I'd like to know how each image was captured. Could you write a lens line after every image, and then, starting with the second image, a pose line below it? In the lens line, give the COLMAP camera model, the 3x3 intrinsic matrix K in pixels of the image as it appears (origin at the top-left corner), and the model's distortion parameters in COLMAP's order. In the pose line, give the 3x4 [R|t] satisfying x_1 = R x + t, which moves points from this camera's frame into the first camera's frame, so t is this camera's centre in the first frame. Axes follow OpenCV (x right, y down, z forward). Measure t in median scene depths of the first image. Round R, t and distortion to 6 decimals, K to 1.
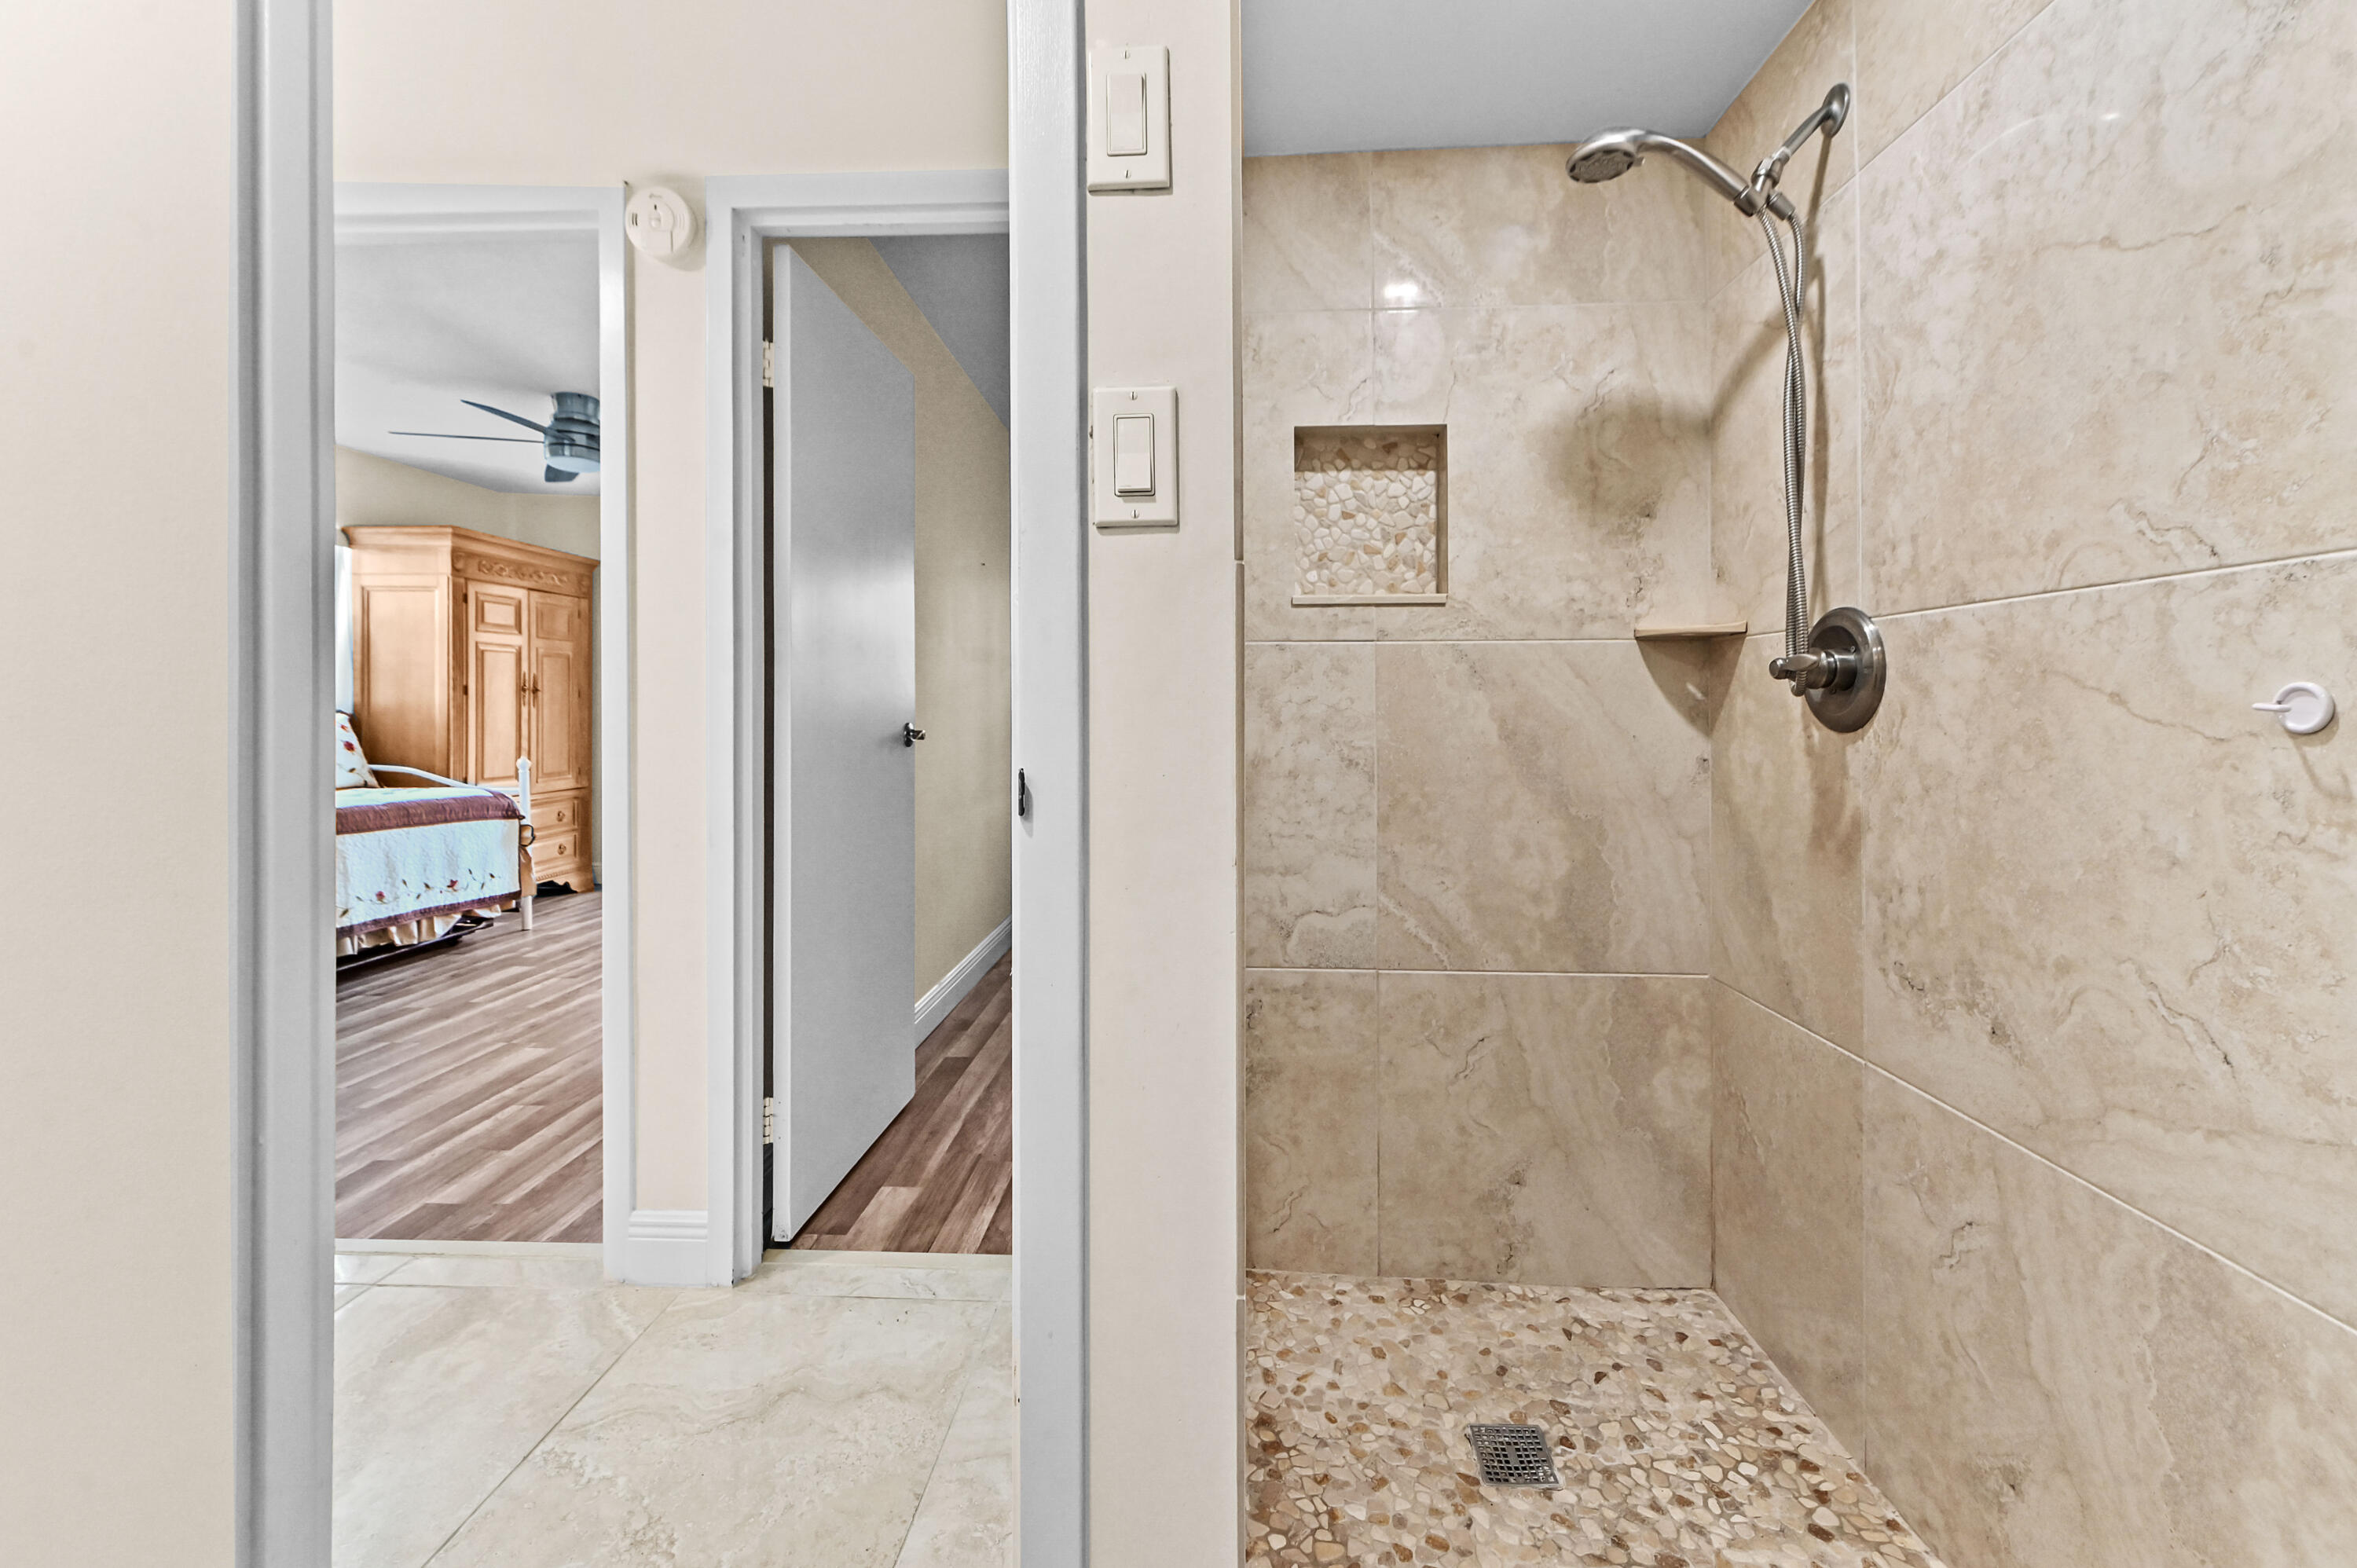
lens RADIAL K [[968.0, 0, 1171.1], [0, 968.0, 711.7], [0, 0, 1]] dist [0.001364, 0.000079]
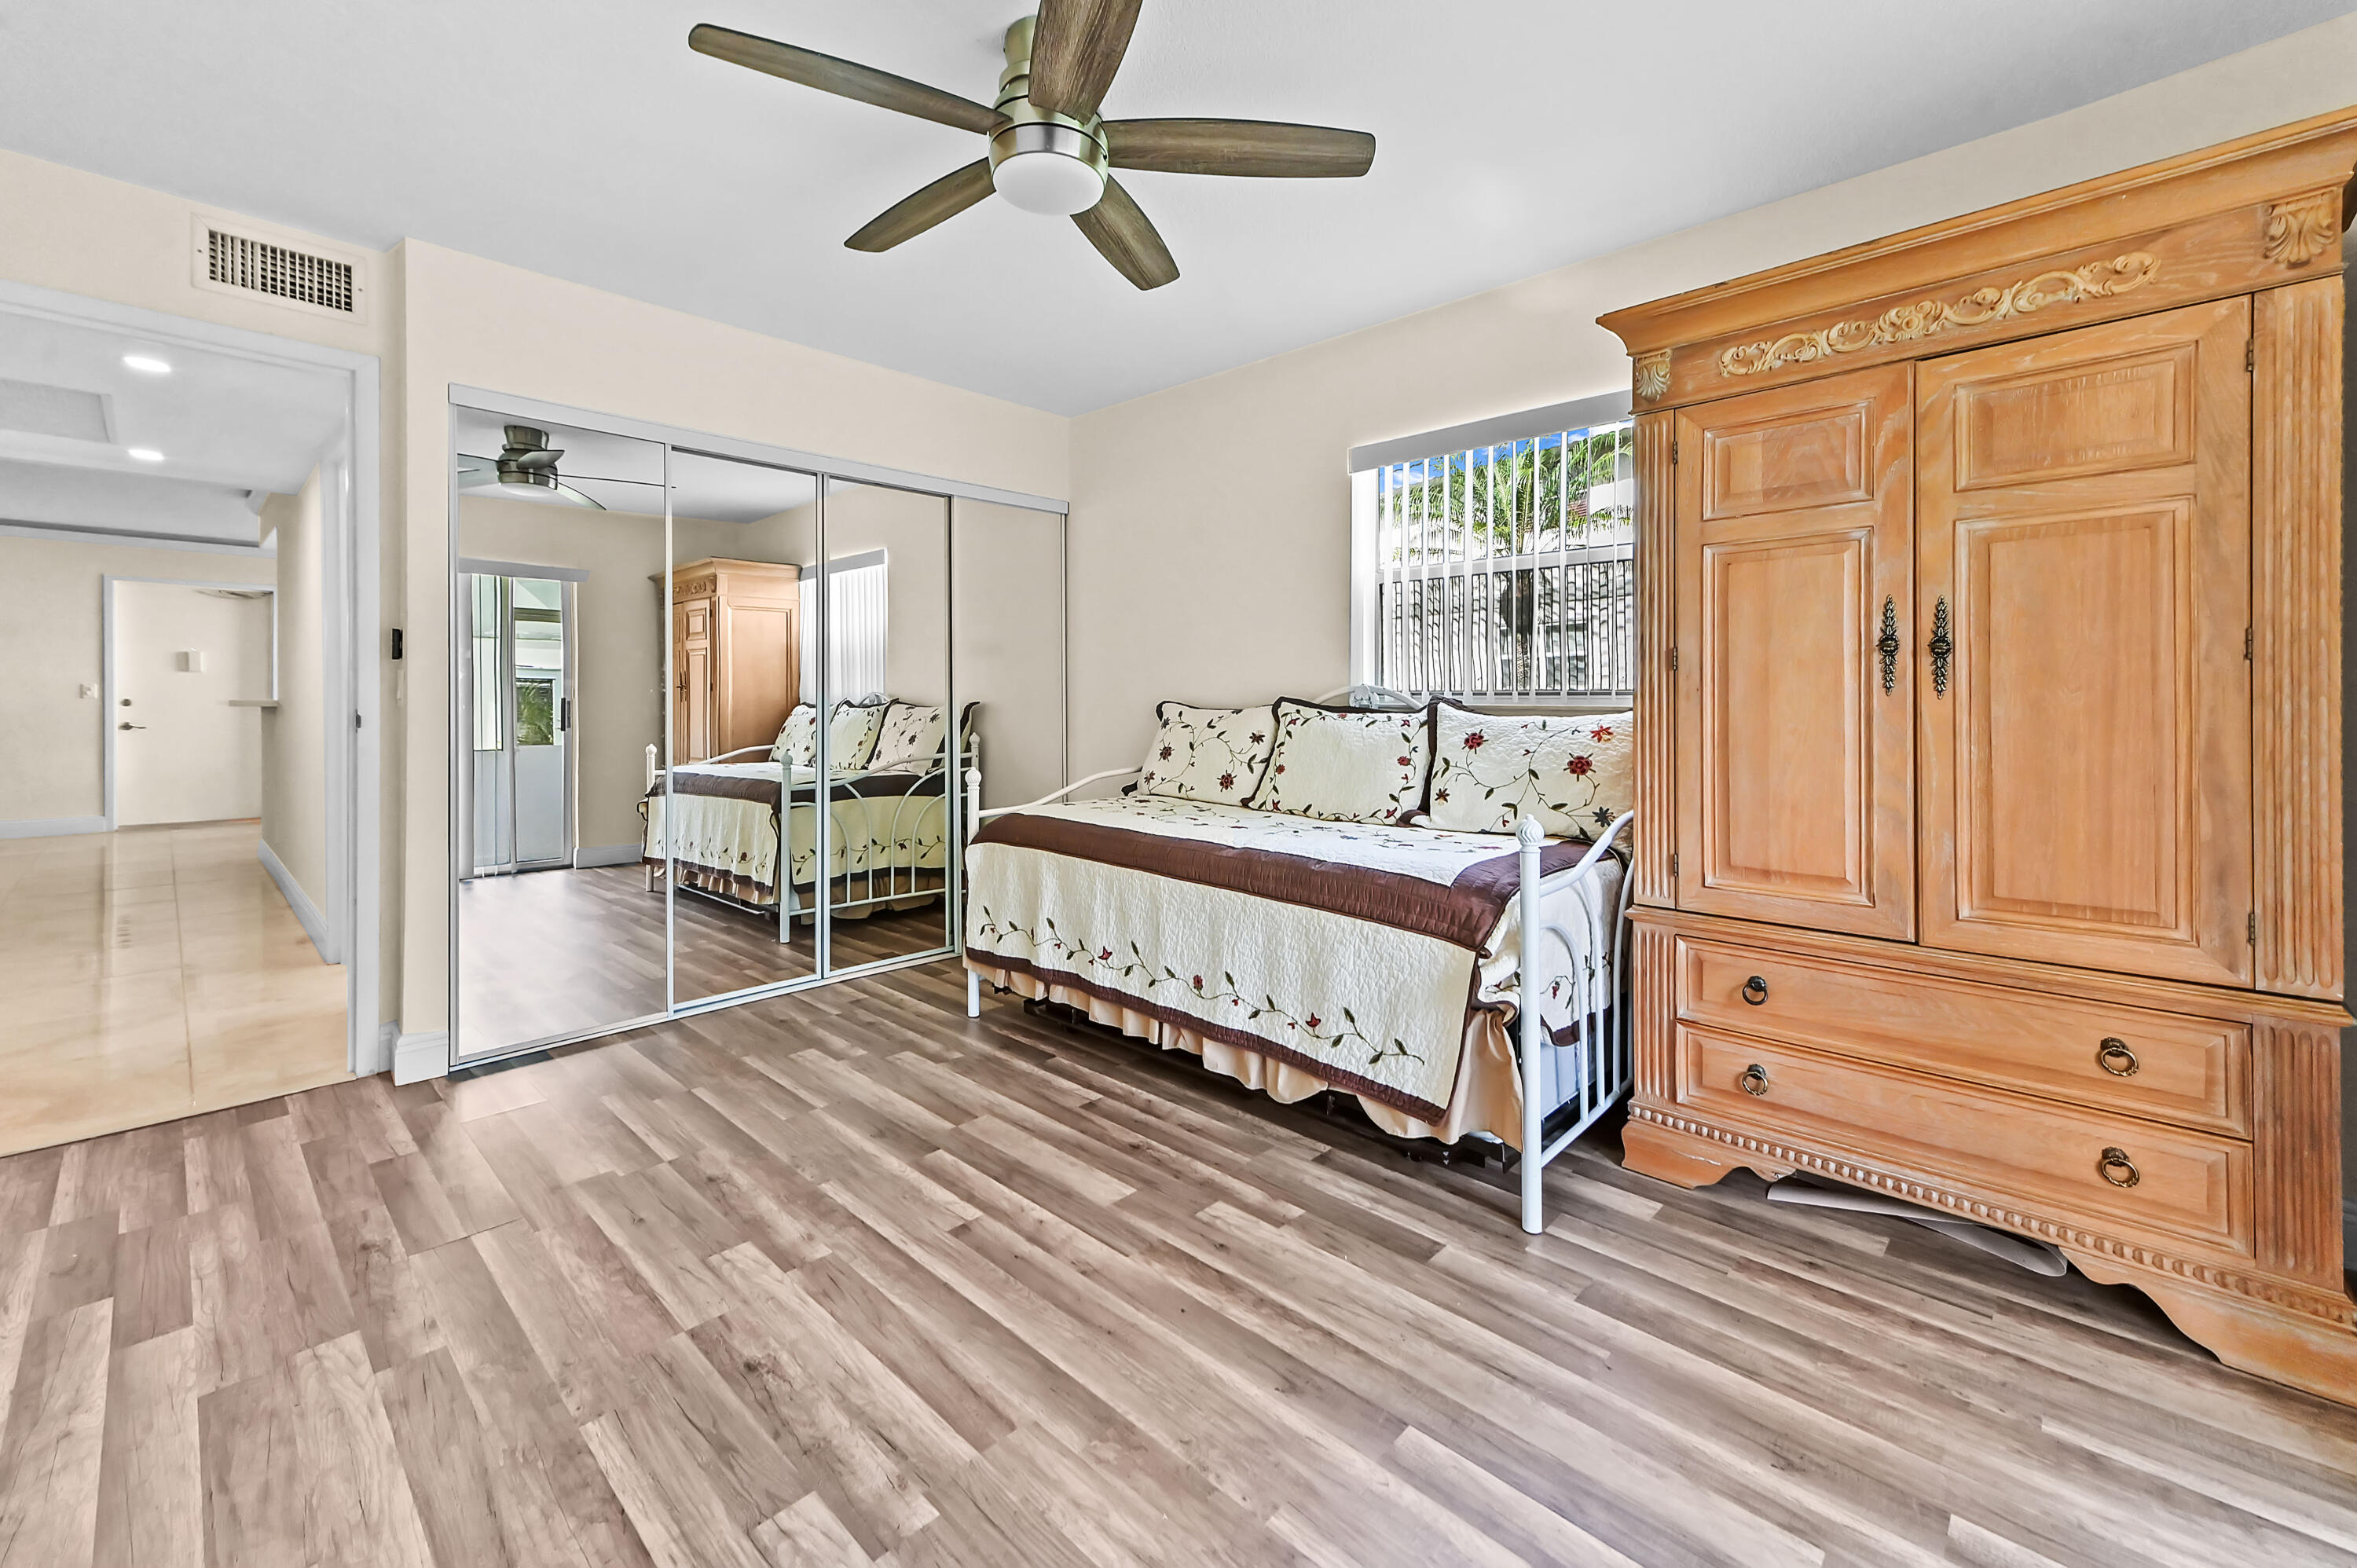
lens RADIAL K [[944.8, 0, 1165.6], [0, 944.8, 718.2], [0, 0, 1]] dist [0.008877, 0.000047]
pose [[-0.644091, 0.012022, -0.764854, -0.250142], [-0.004809, 0.999793, 0.019765, -0.002289], [0.764934, 0.016409, -0.643900, 1.121293]]
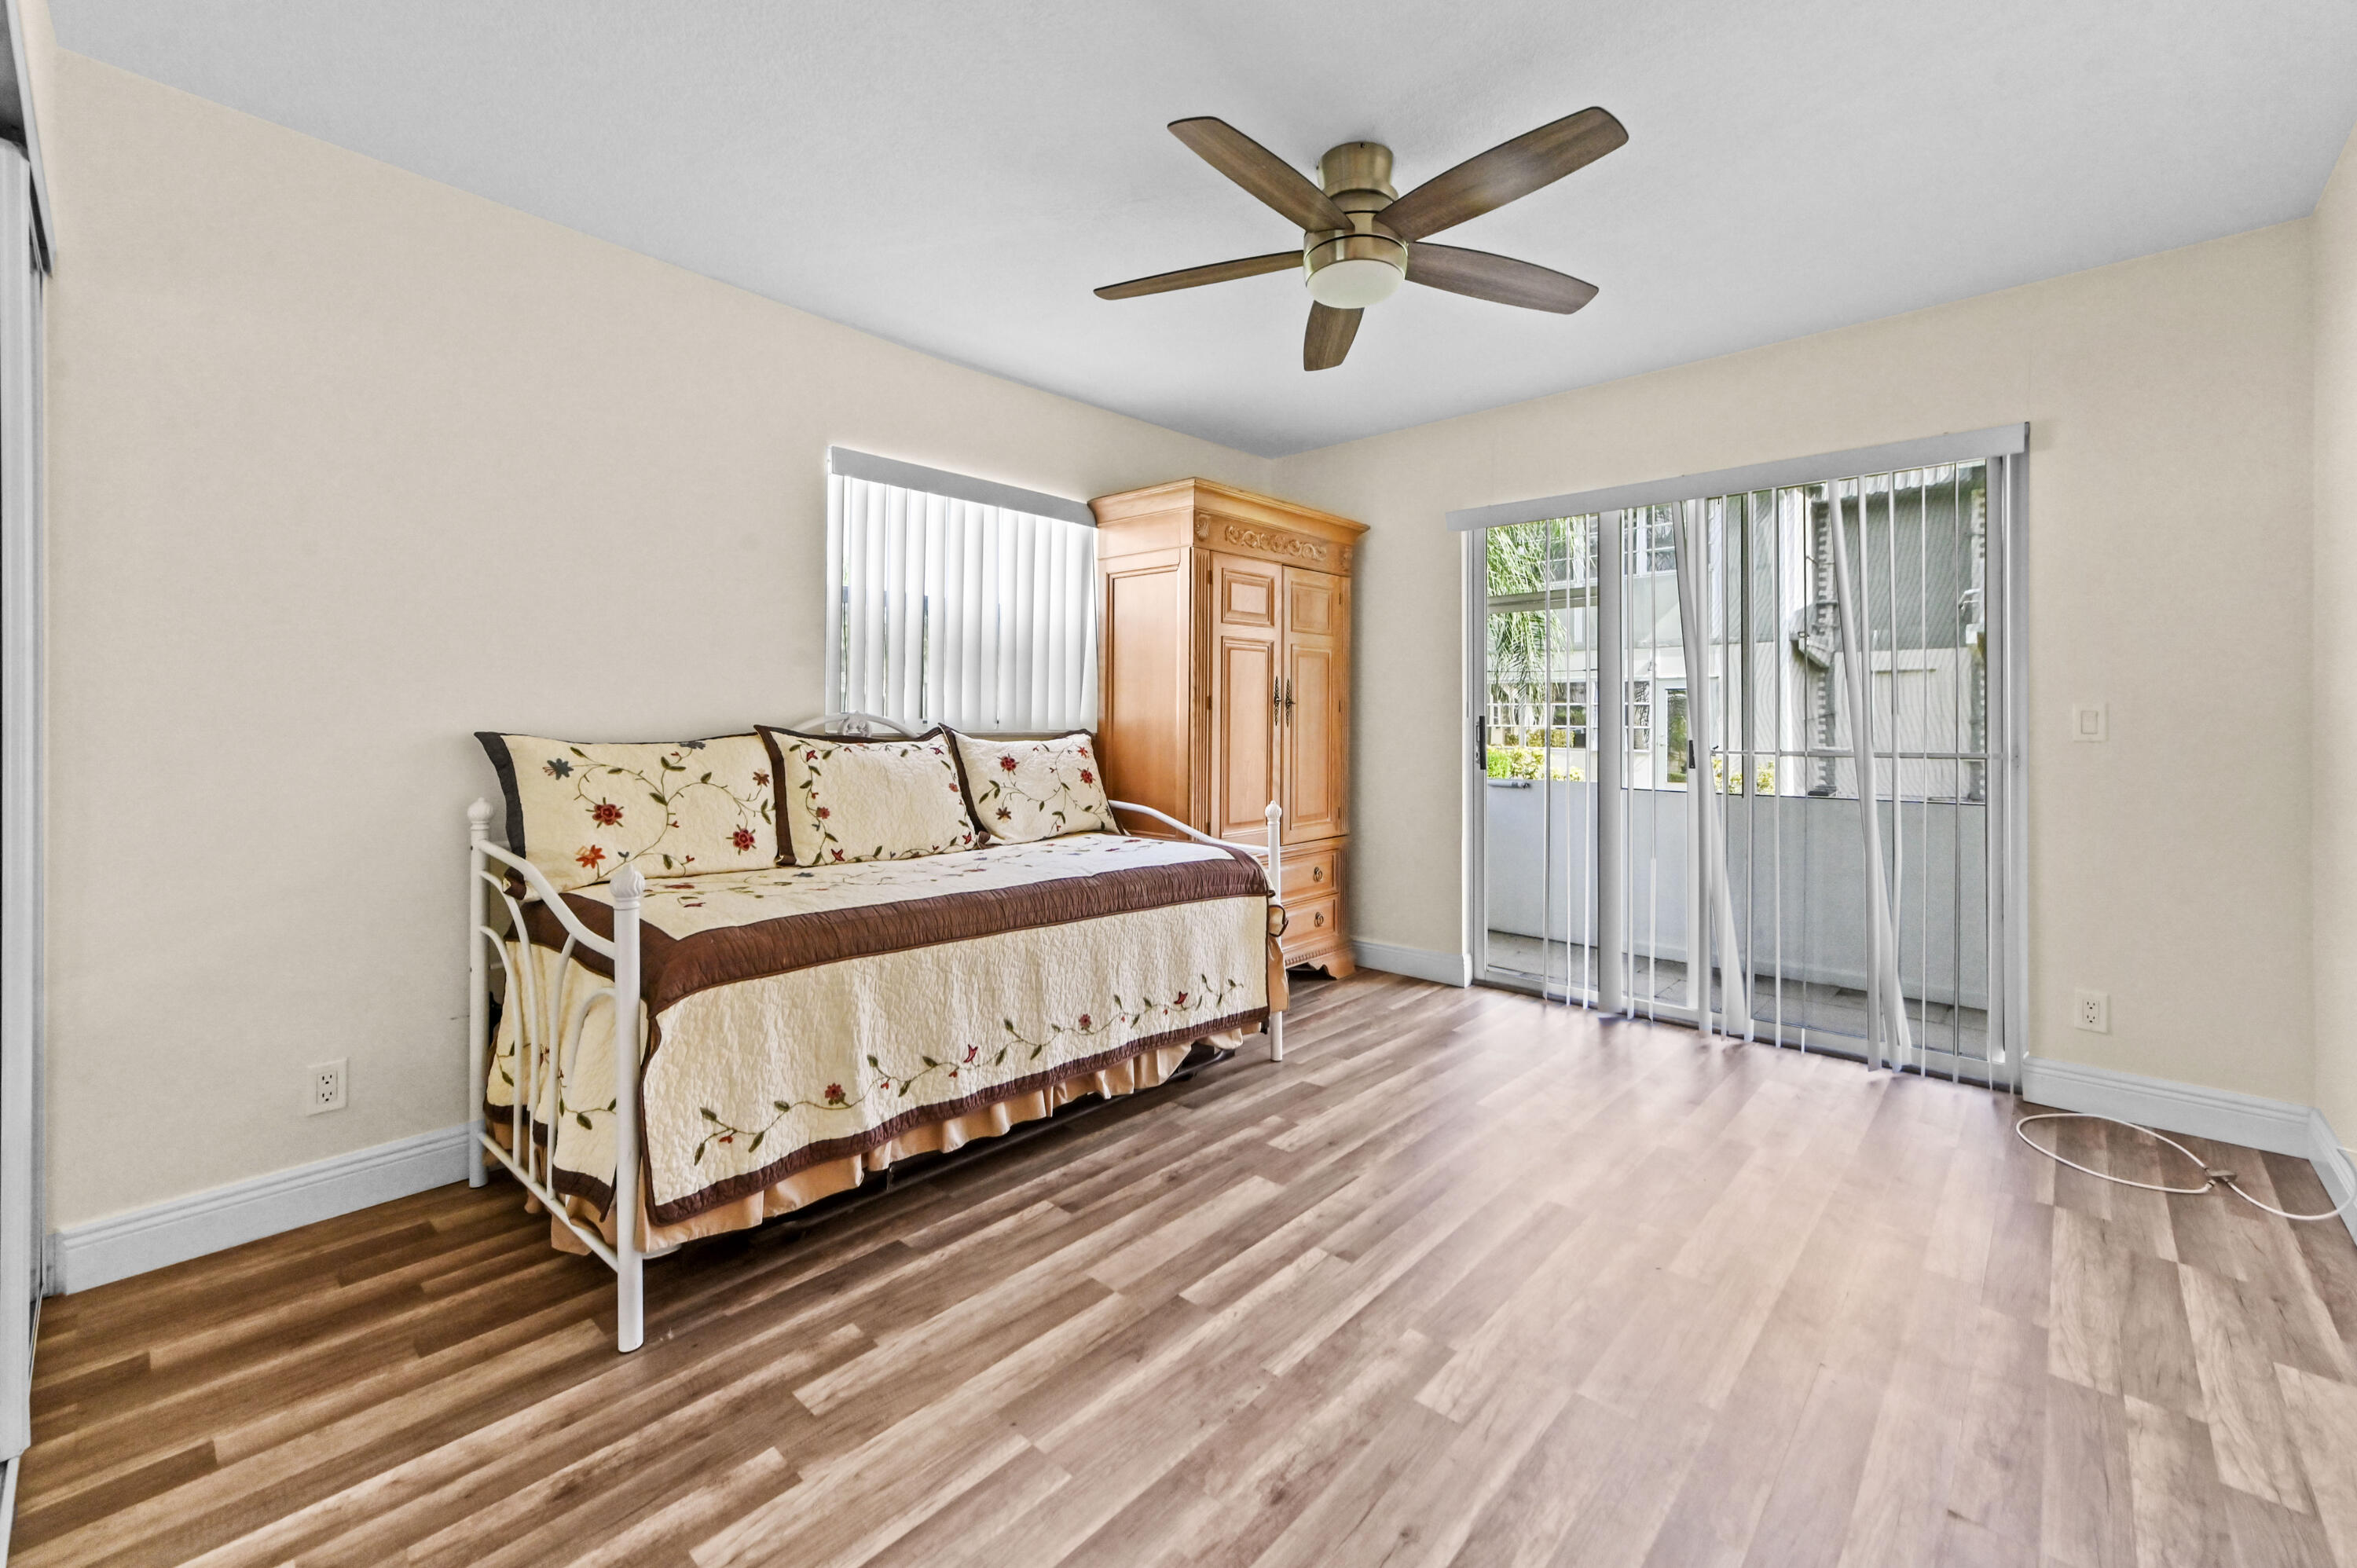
lens RADIAL K [[956.1, 0, 1199.3], [0, 956.1, 721.9], [0, 0, 1]] dist [0.019774, -0.000010]
pose [[0.779667, 0.004646, -0.626178, -0.287862], [-0.005681, 0.999984, 0.000346, -0.008379], [0.626169, 0.003288, 0.779680, 0.441636]]
